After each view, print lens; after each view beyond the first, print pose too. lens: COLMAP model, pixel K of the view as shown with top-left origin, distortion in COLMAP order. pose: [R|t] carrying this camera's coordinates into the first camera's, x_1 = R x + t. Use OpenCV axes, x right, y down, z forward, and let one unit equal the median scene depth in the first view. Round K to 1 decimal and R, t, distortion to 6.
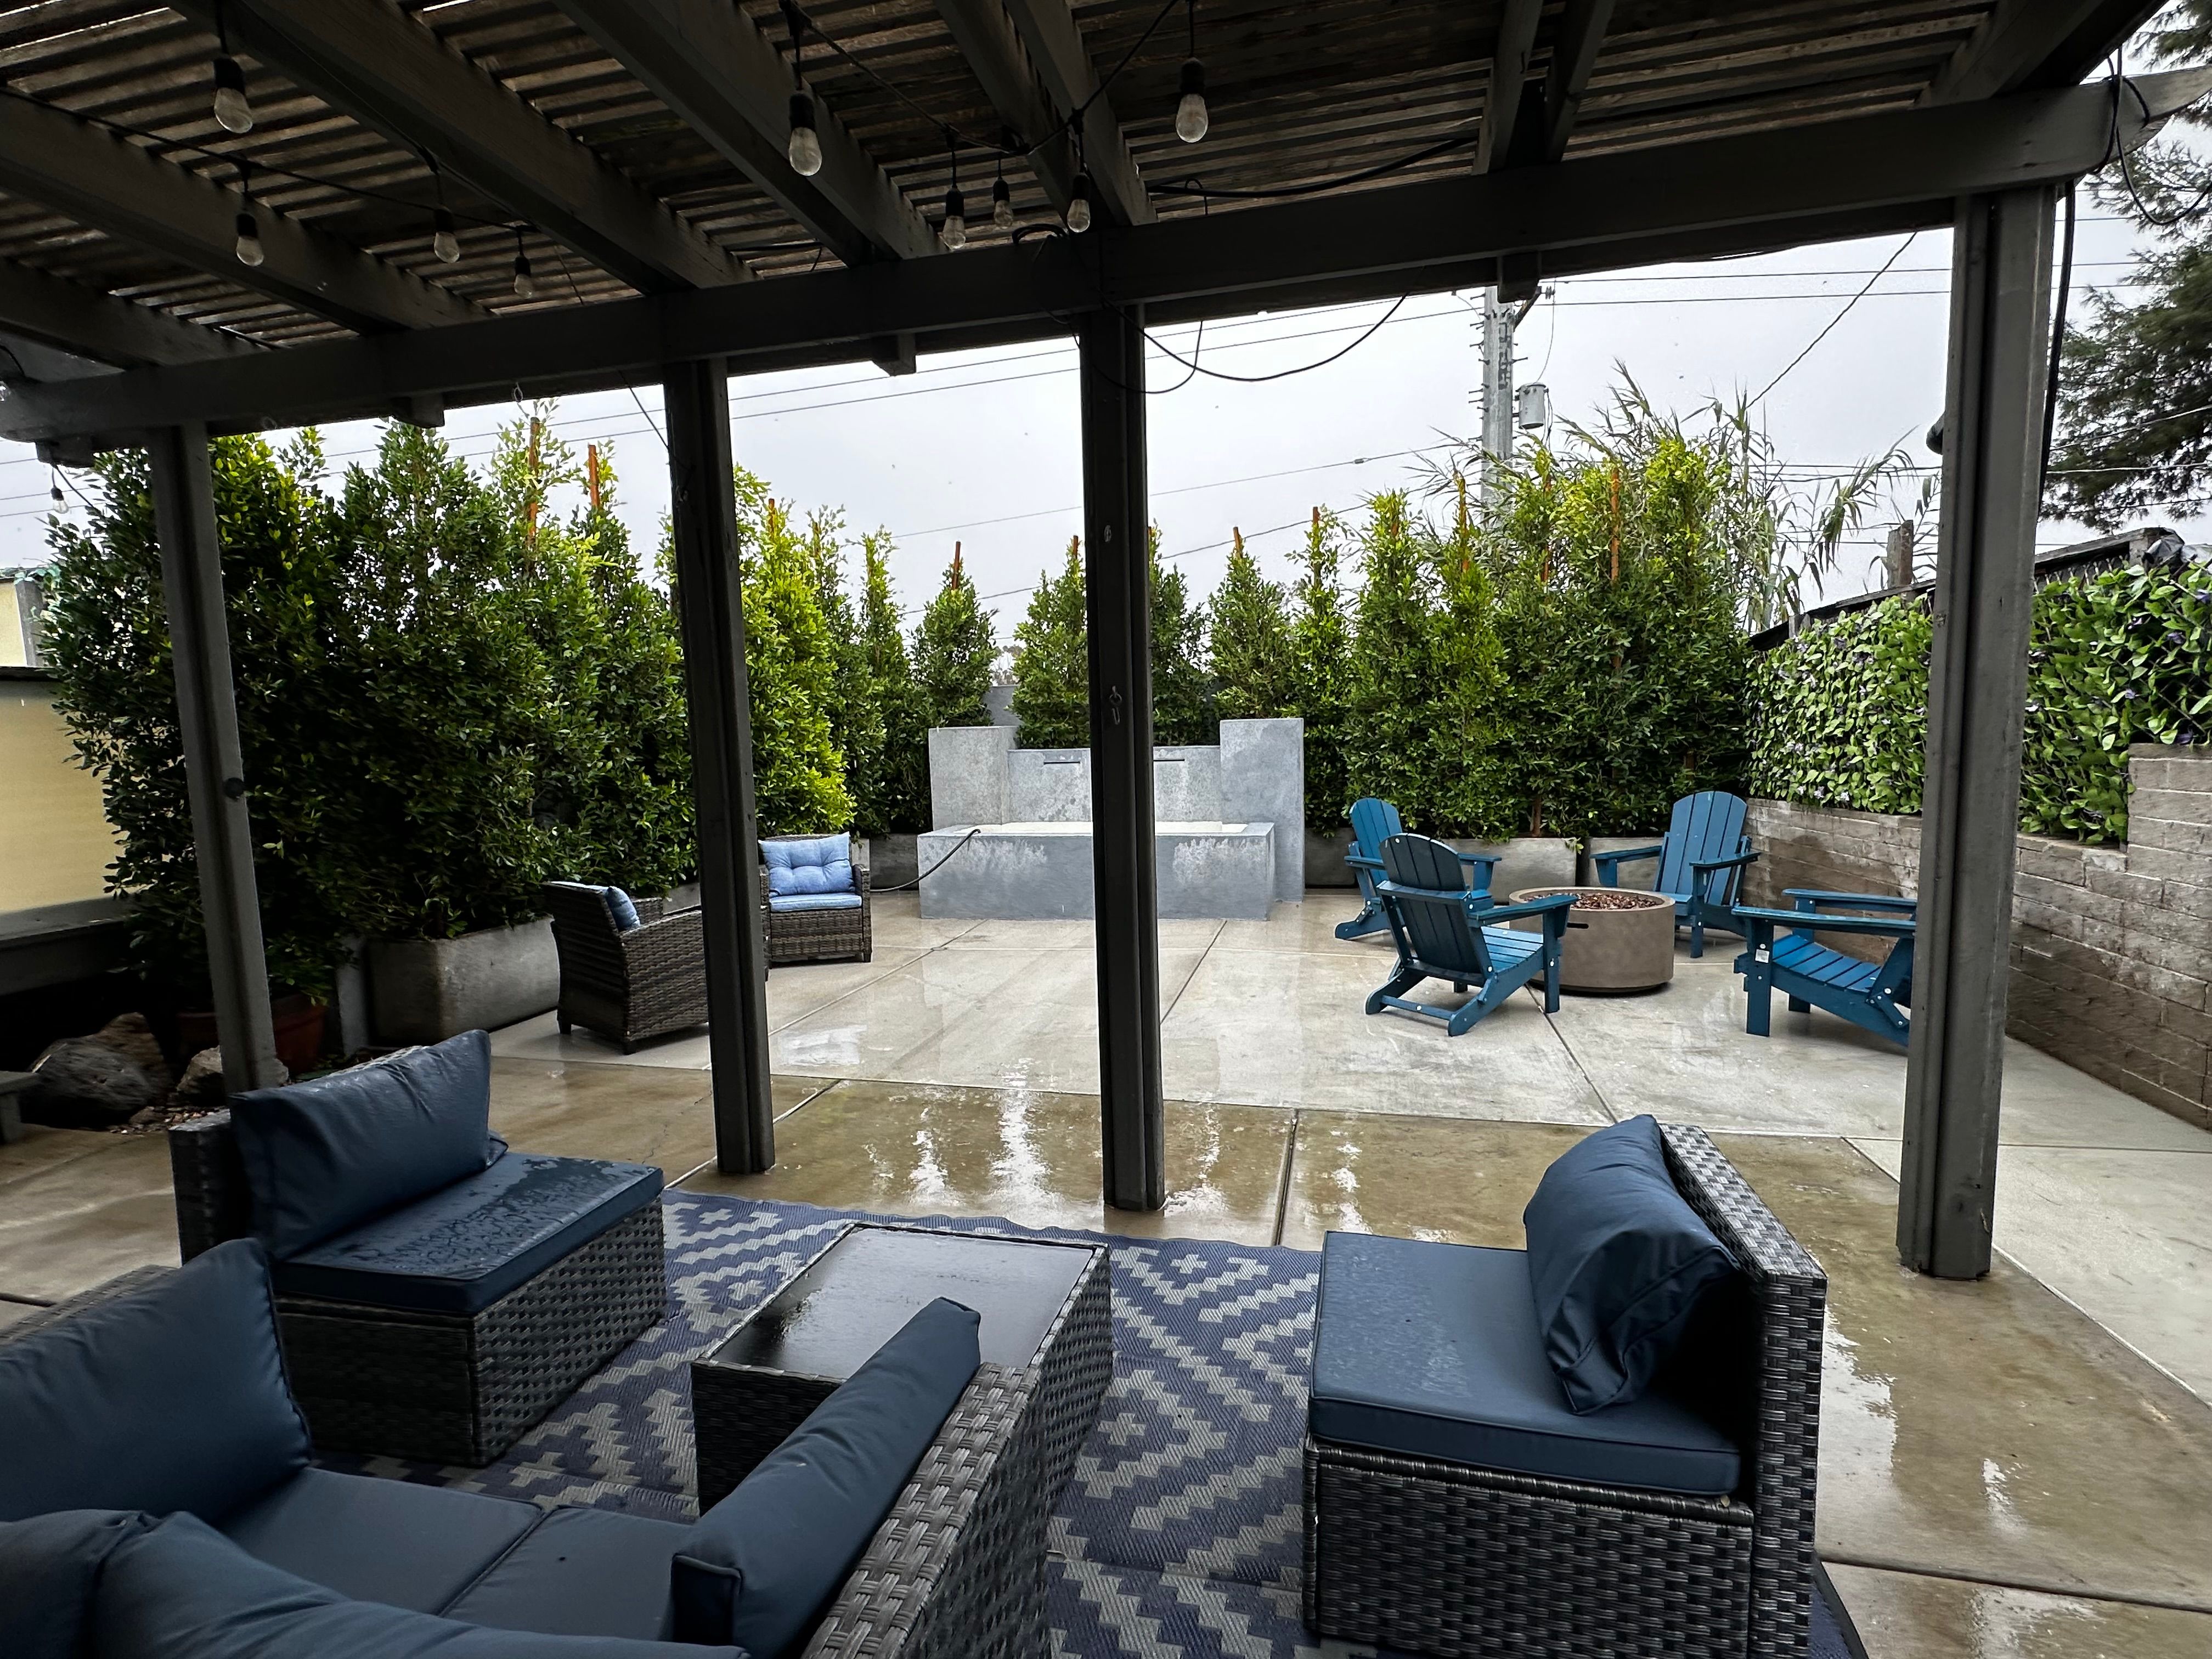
lens RADIAL K [[1088.7, 0, 1104.8], [0, 1088.7, 834.9], [0, 0, 1]] dist [-0.002924, 0.000164]
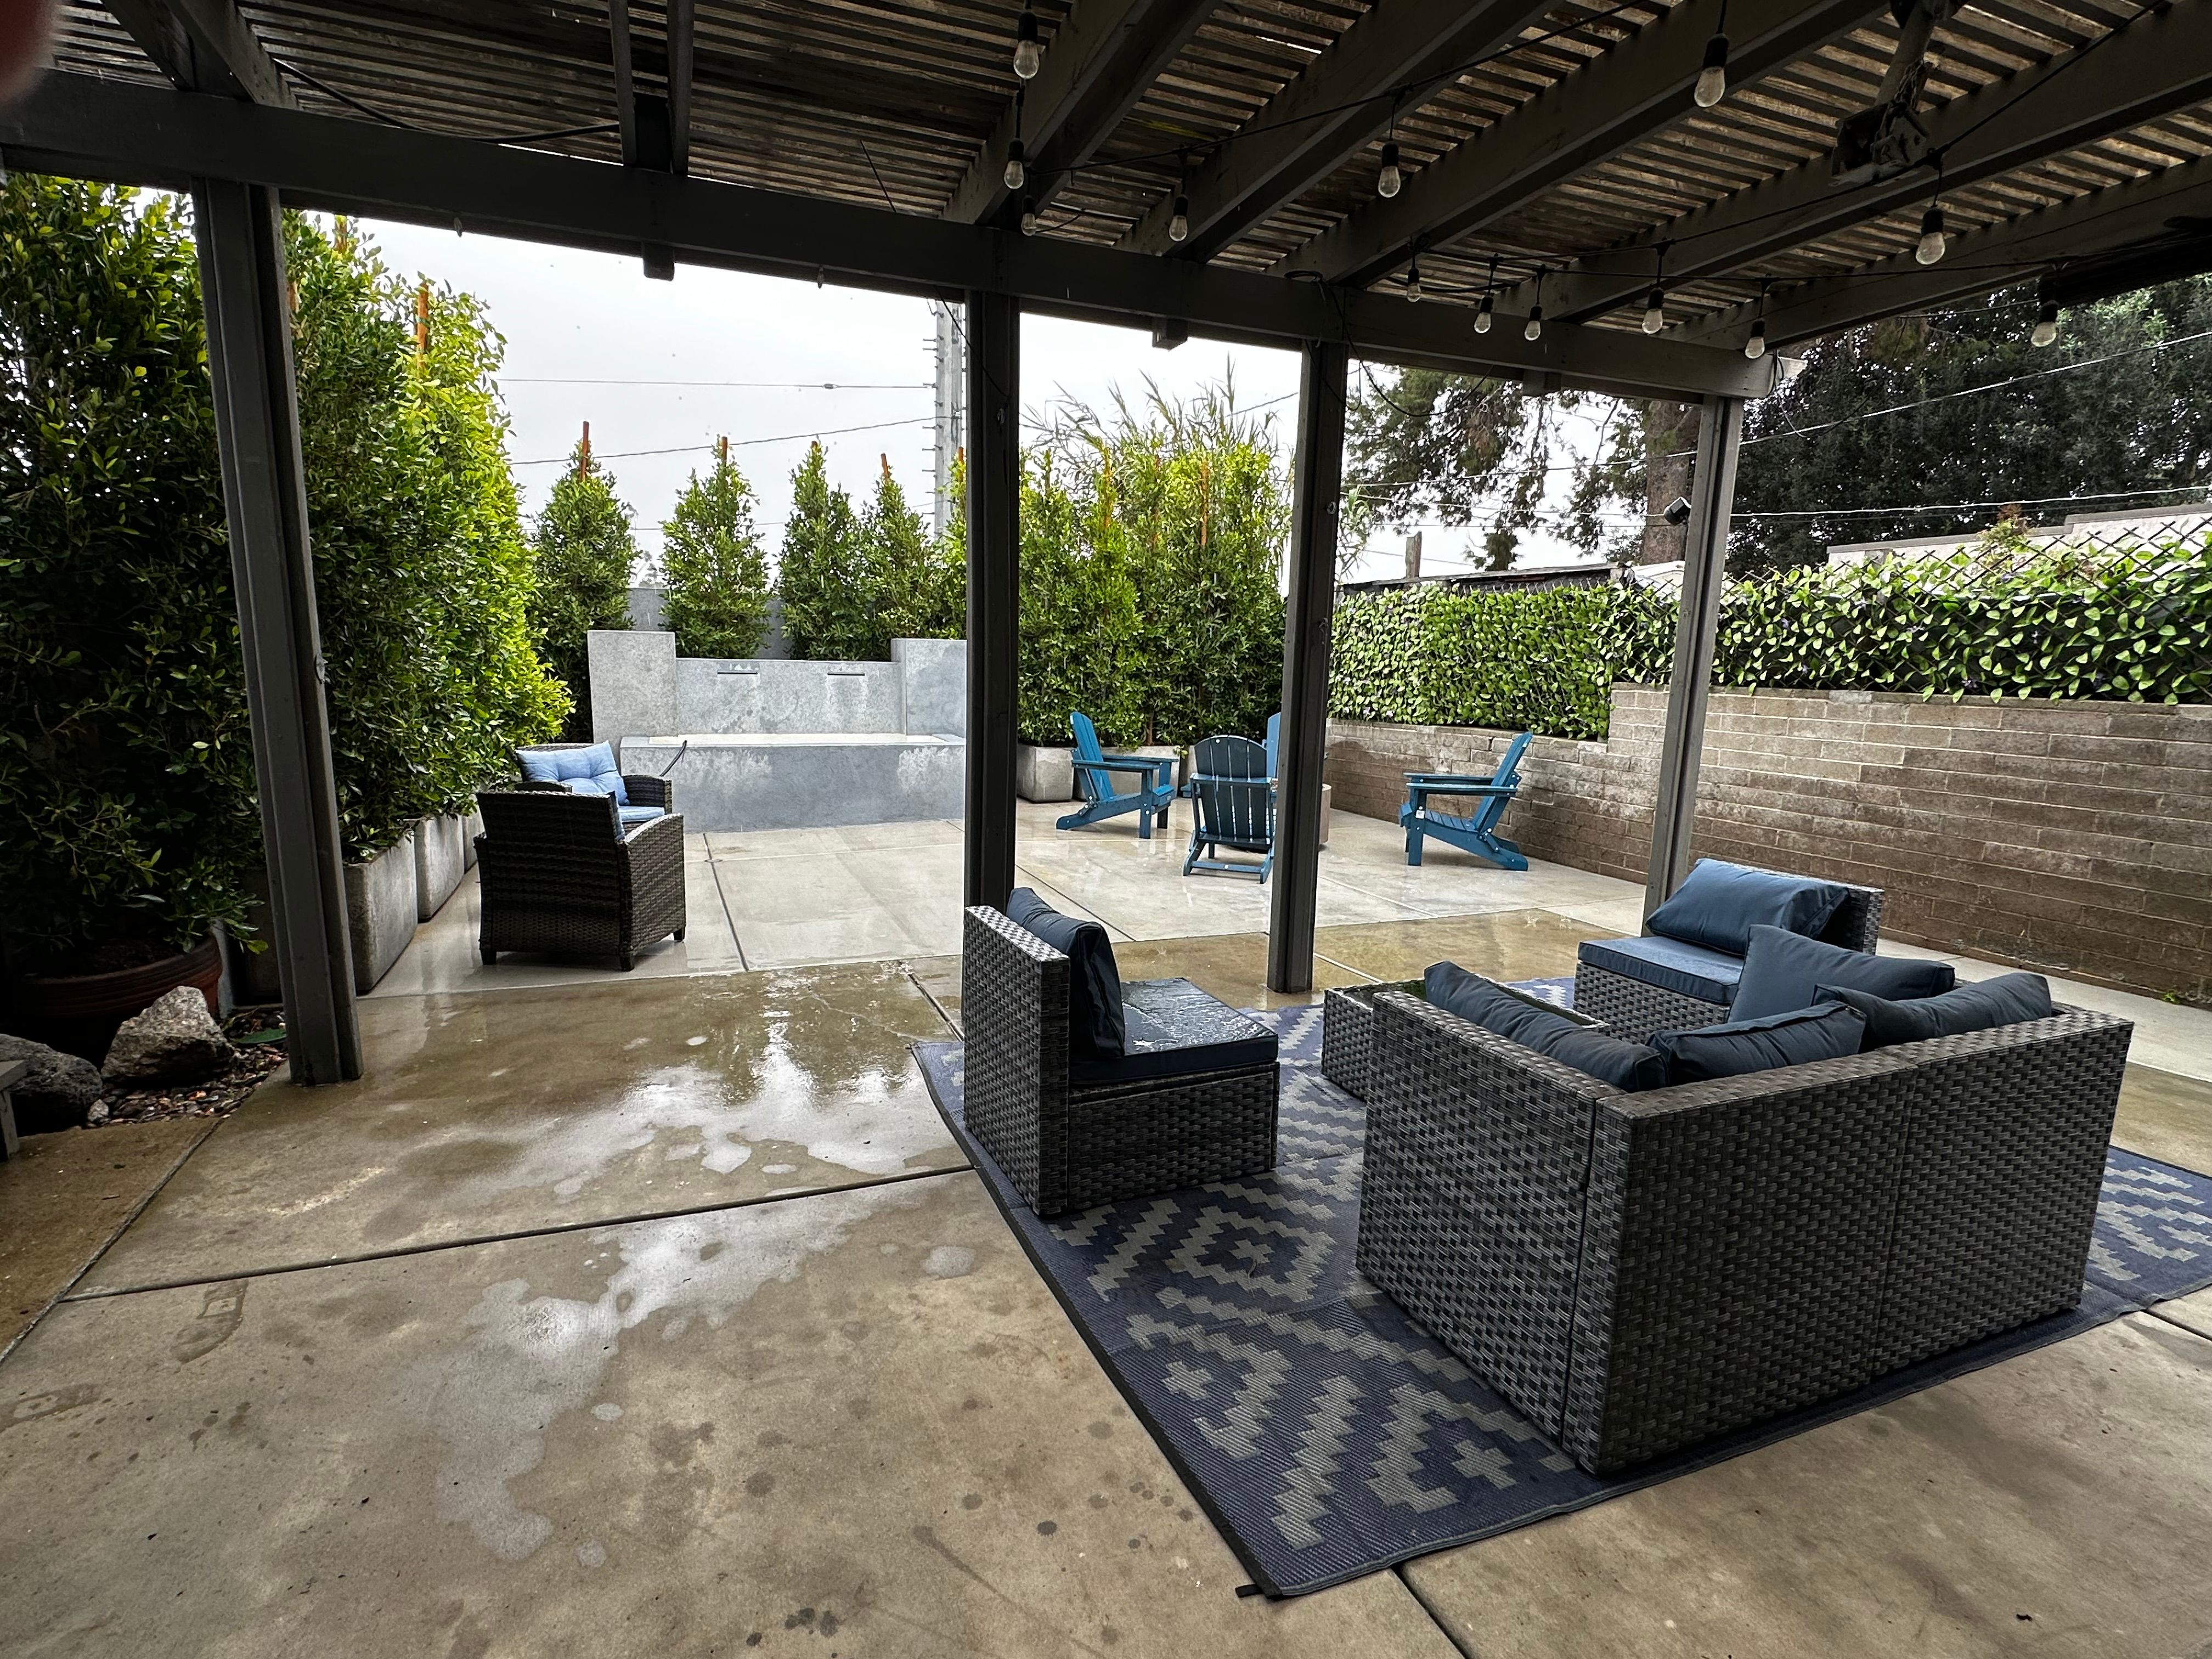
lens RADIAL K [[1084.1, 0, 1097.1], [0, 1084.1, 837.6], [0, 0, 1]] dist [0.001017, 0.000158]
pose [[0.812920, -0.053021, 0.579957, -0.403568], [0.011778, 0.997140, 0.074651, 0.014503], [-0.582256, -0.053855, 0.811220, 0.007742]]
